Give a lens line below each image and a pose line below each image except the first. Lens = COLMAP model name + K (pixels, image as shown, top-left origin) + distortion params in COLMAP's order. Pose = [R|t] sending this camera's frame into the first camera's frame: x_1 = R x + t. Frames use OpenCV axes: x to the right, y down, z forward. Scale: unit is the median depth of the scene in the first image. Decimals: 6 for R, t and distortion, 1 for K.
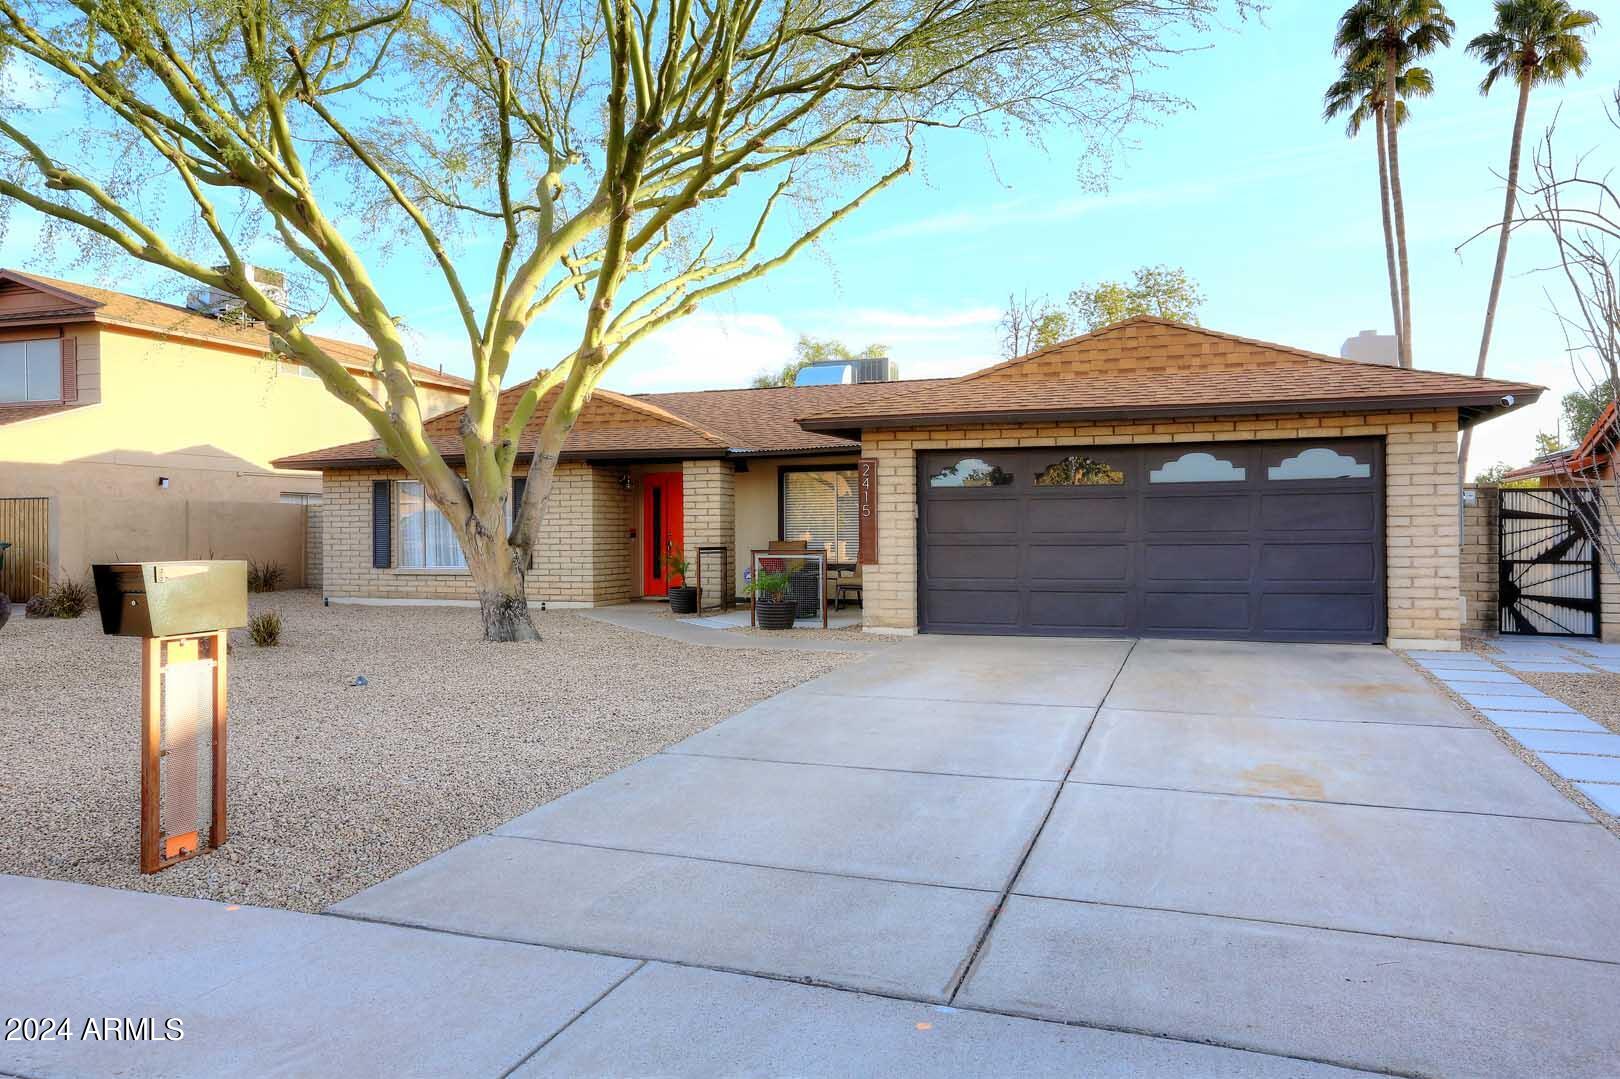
lens RADIAL K [[1141.1, 0, 810.0], [0, 1141.1, 539.5], [0, 0, 1]] dist [-0.001859, 0.040440]
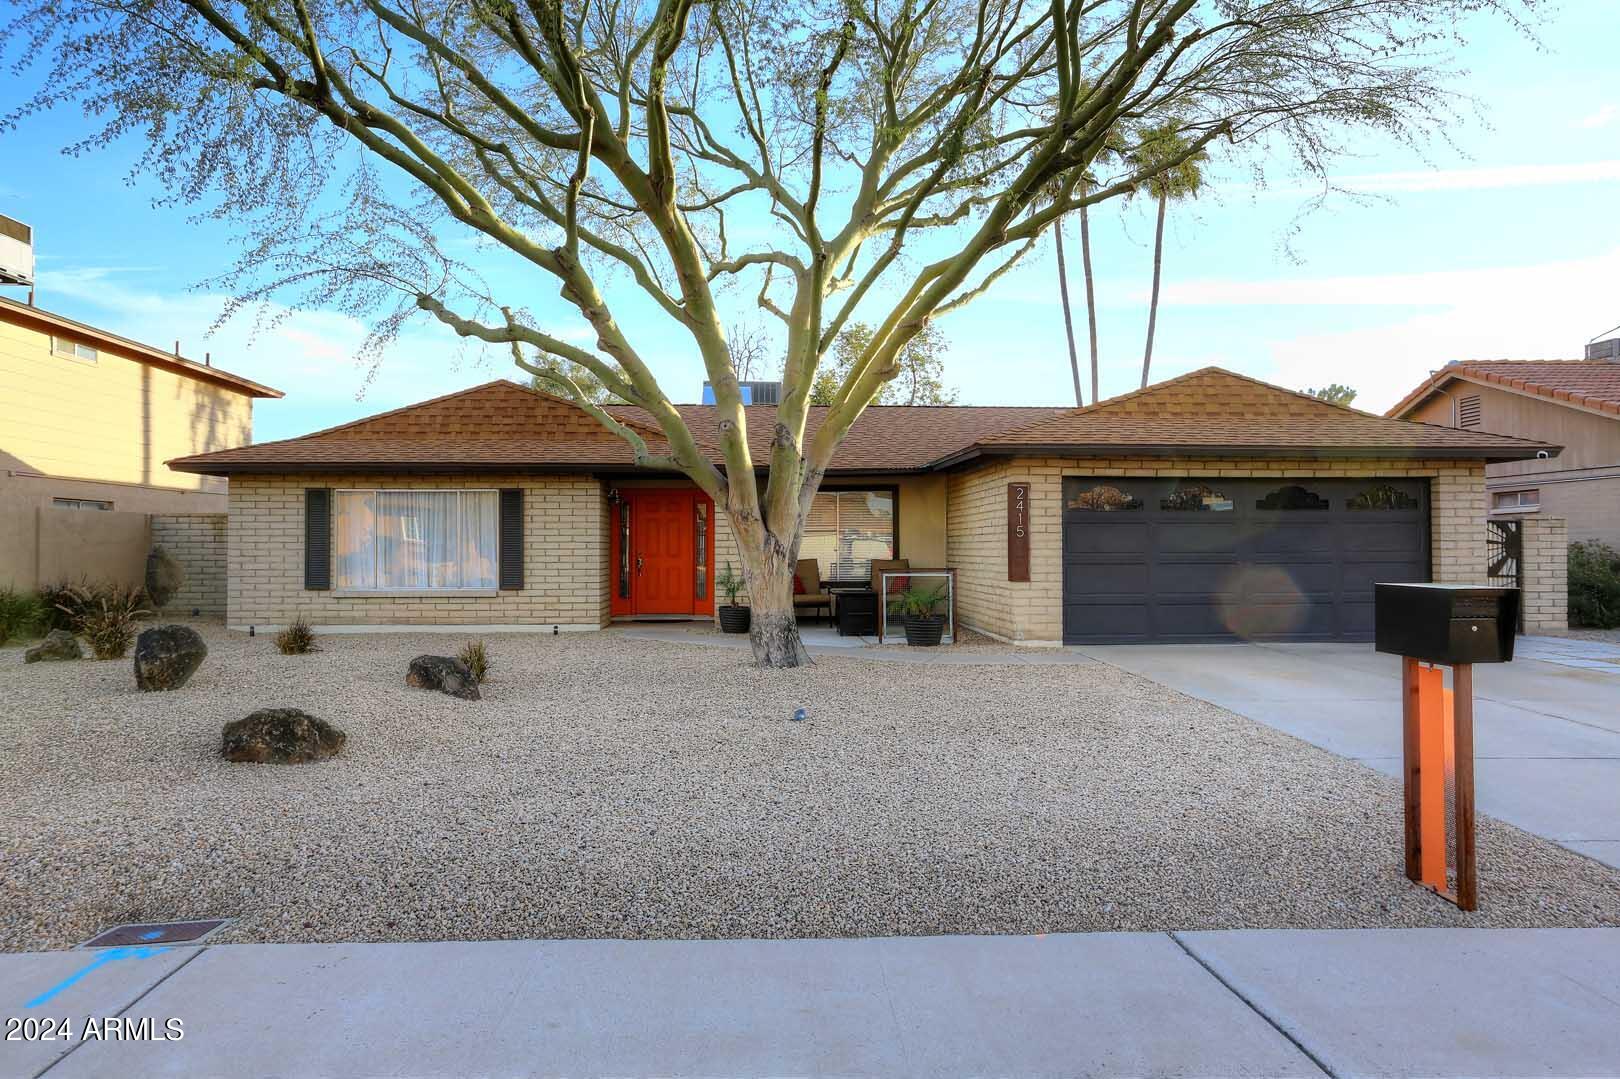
lens RADIAL K [[1097.5, 0, 810.0], [0, 1097.5, 539.5], [0, 0, 1]] dist [0.004349, 0.002611]
pose [[0.917170, 0.007619, 0.398422, -0.417261], [-0.001613, 0.999880, -0.015407, -0.001270], [-0.398492, 0.013488, 0.917073, 0.104496]]
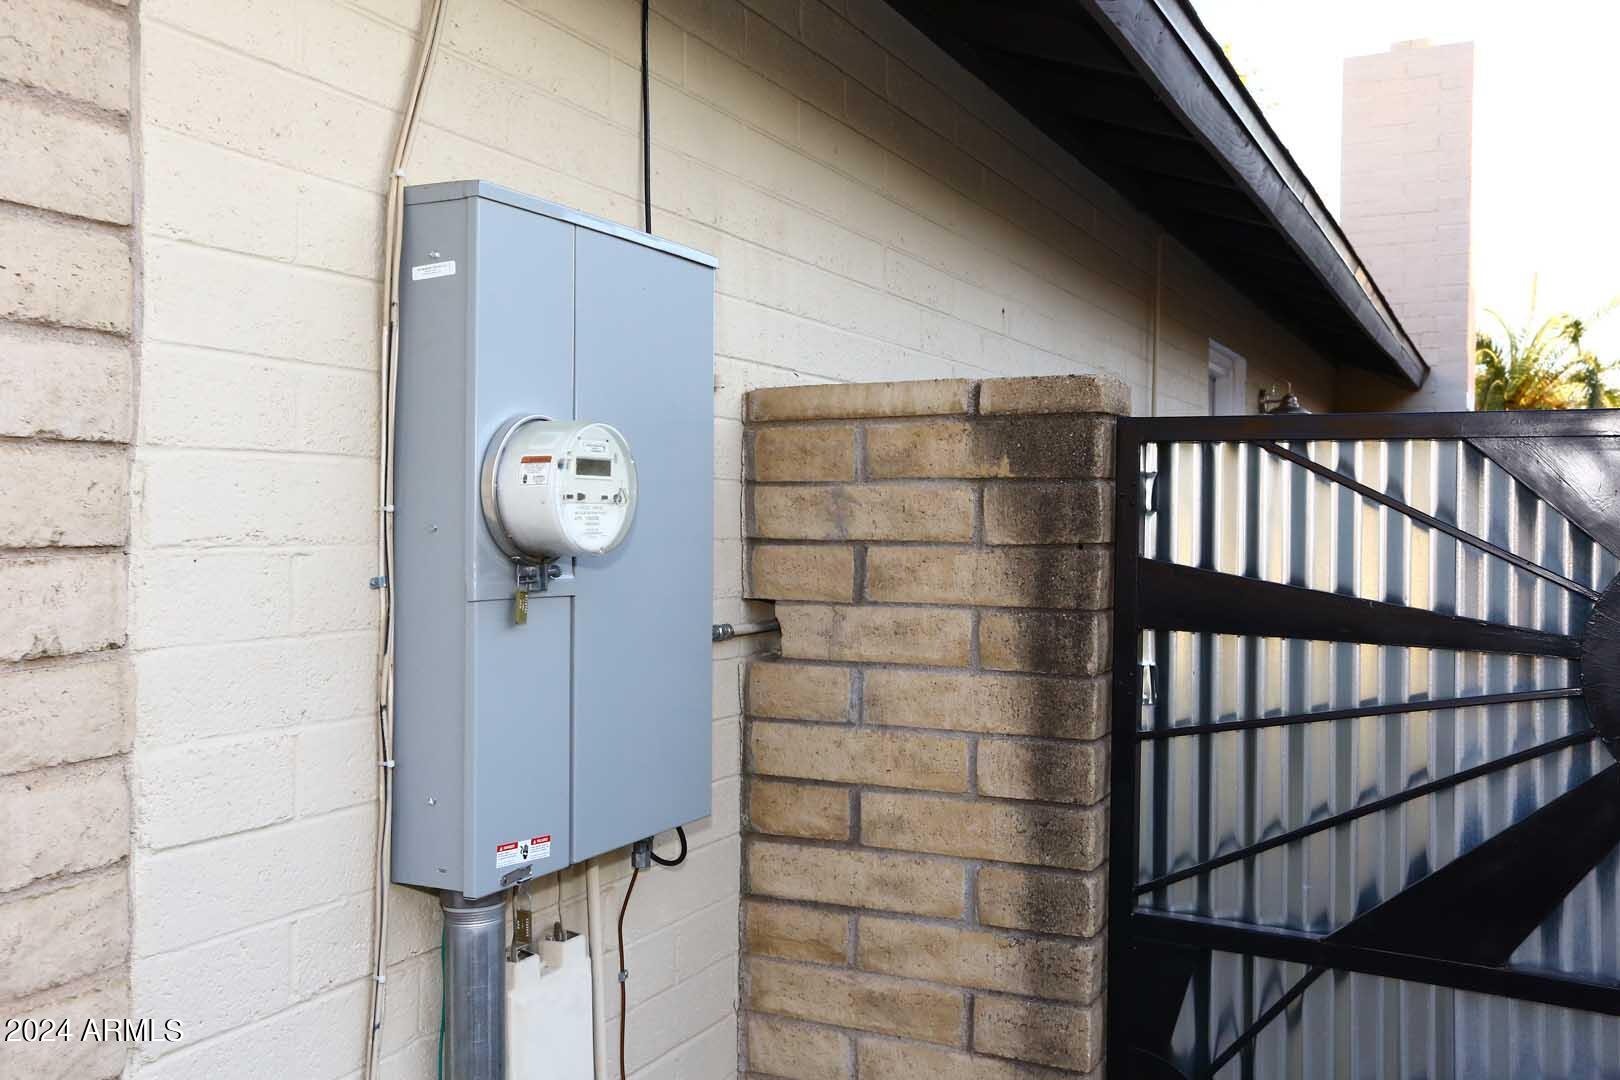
lens RADIAL K [[1471.7, 0, 810.0], [0, 1471.7, 540.0], [0, 0, 1]] dist [0.015115, 0.025579]
pose [[0.994237, 0.017243, -0.105805, 0.419213], [-0.016275, 0.999817, 0.010013, -0.021906], [0.105958, -0.008233, 0.994336, 0.583824]]
